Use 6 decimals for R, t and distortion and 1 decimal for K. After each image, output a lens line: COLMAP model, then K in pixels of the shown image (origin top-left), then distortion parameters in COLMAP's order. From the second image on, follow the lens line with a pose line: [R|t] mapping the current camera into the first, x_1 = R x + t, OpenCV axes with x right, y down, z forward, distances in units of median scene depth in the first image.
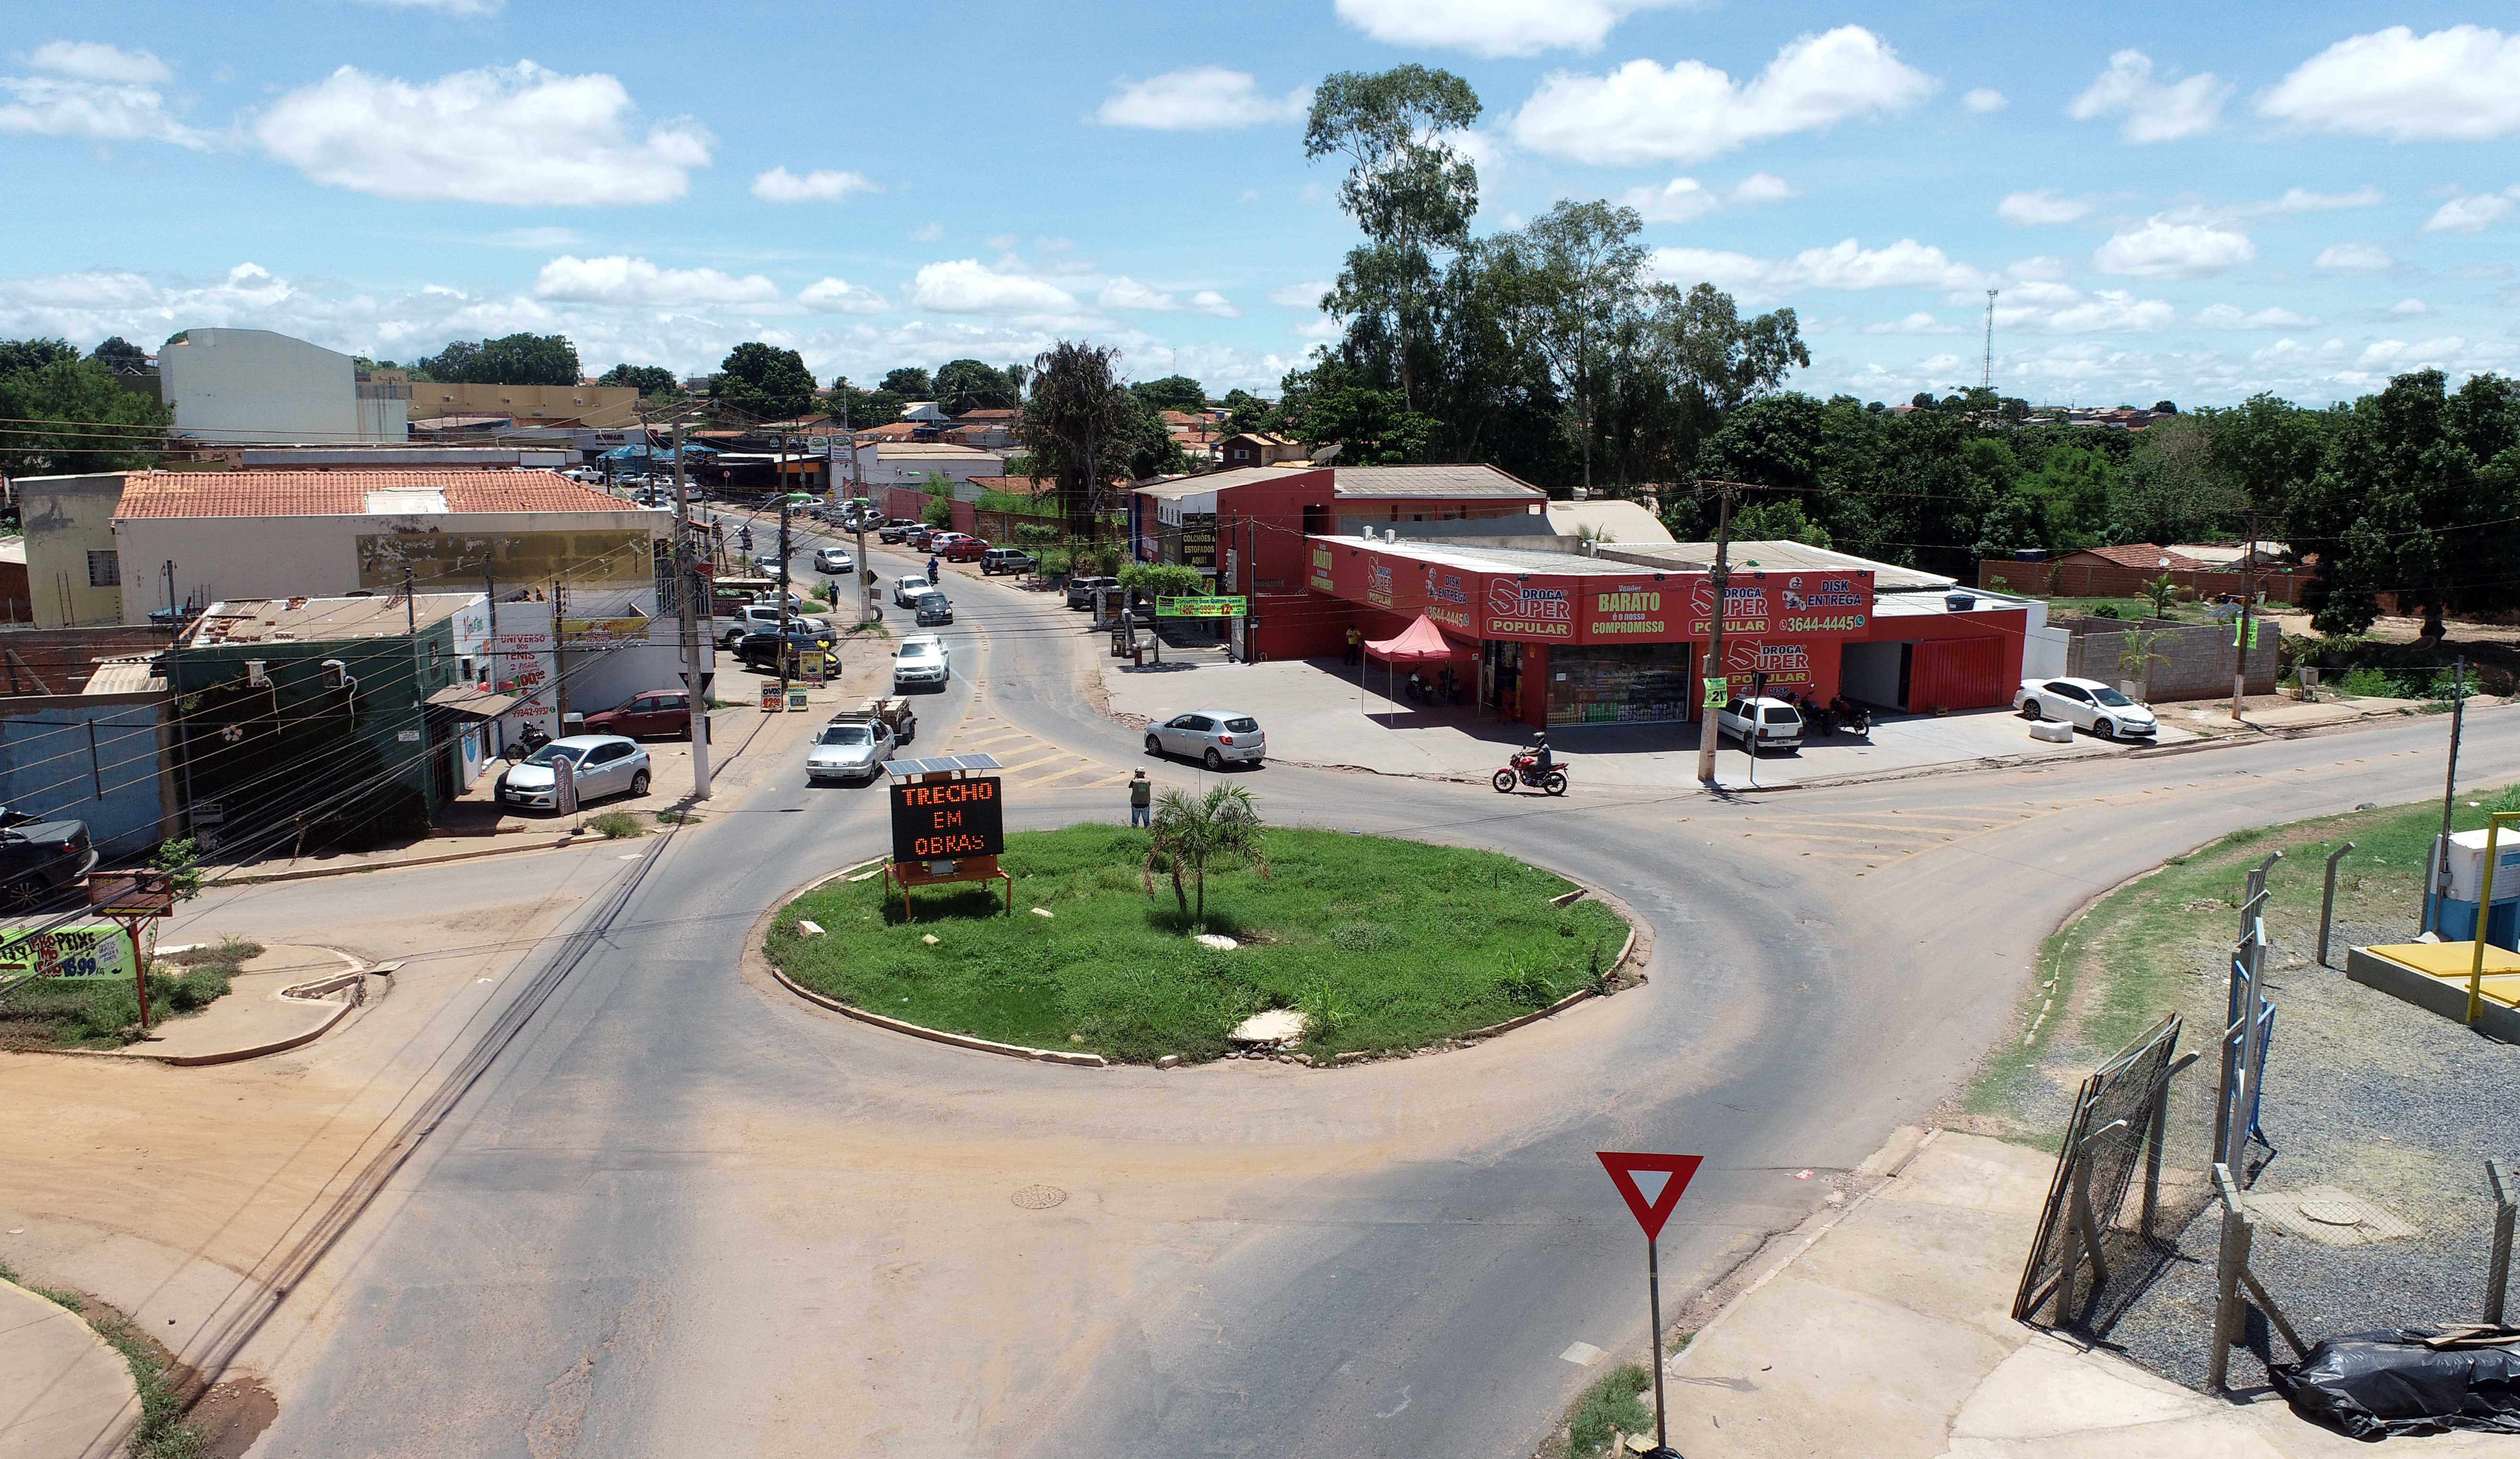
lens RADIAL K [[1741.6, 0, 1260.0], [0, 1741.6, 729.5], [0, 0, 1]] dist [-0.016477, 0.001749]
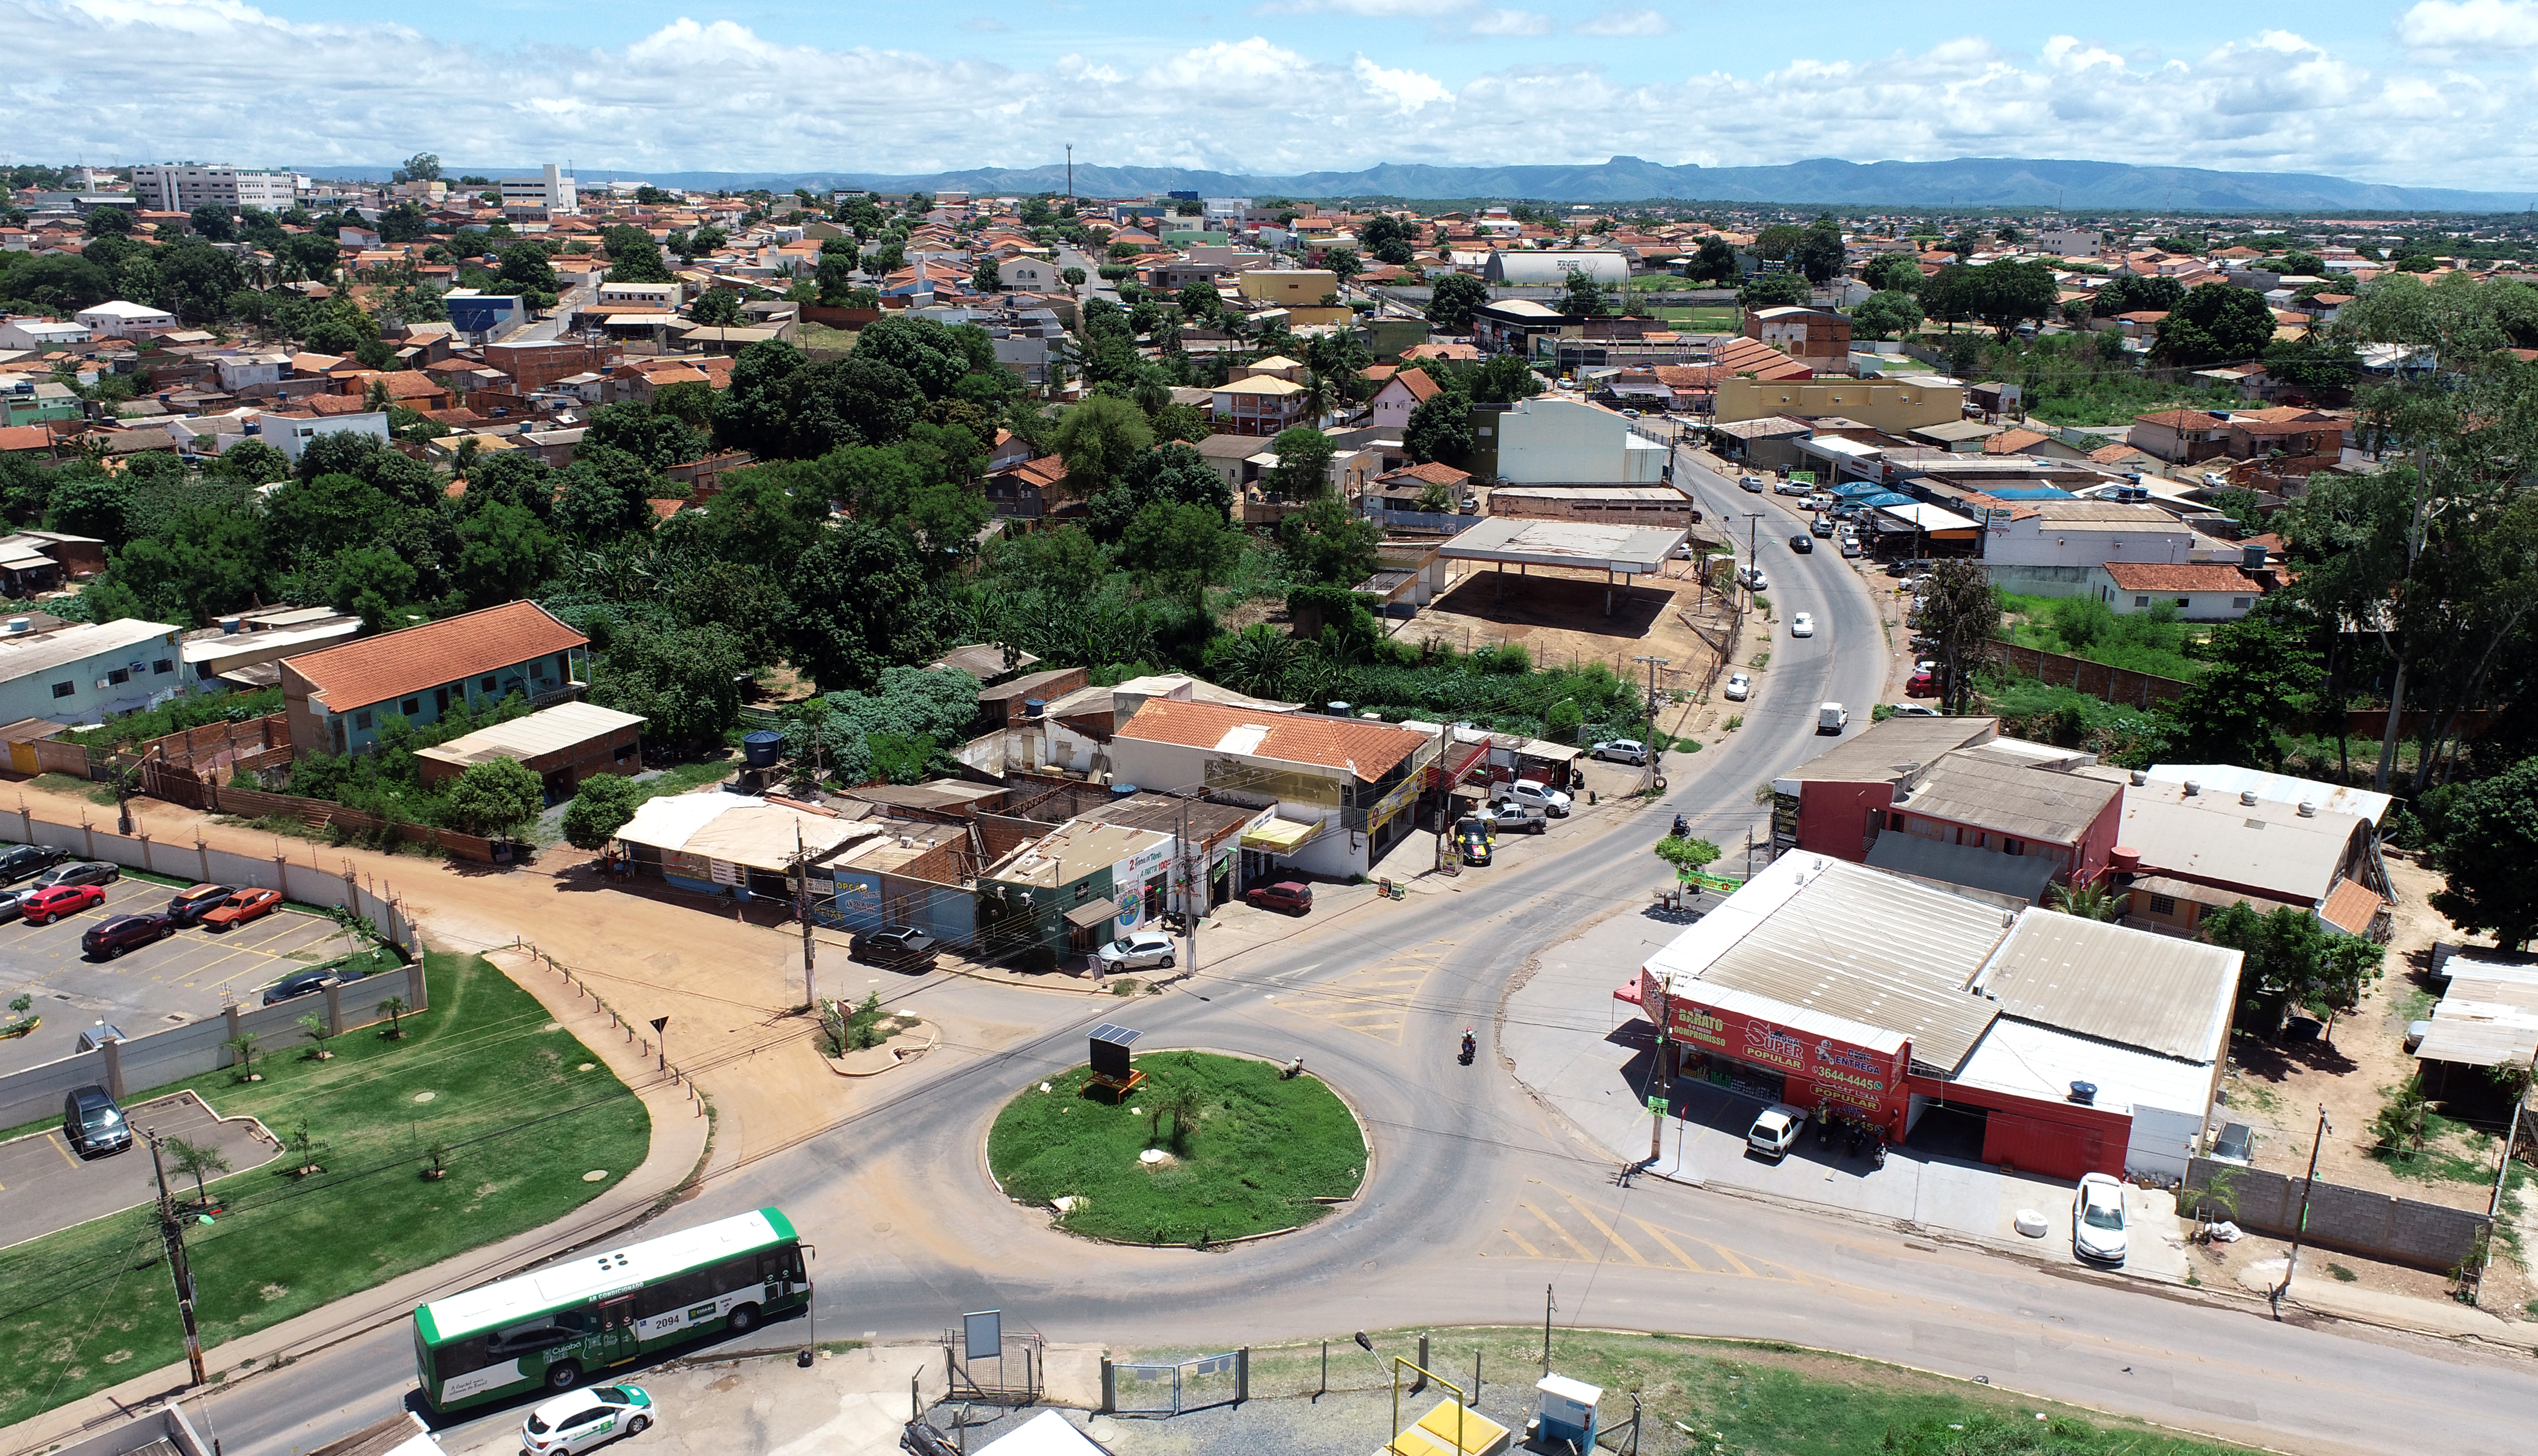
lens RADIAL K [[1786.7, 0, 1284.4], [0, 1786.7, 689.4], [0, 0, 1]] dist [-0.020822, 0.008047]
pose [[0.642679, 0.196183, -0.740592, 1.085973], [-0.134092, 0.980541, 0.143382, -0.533958], [0.754310, 0.007159, 0.656480, -0.252076]]
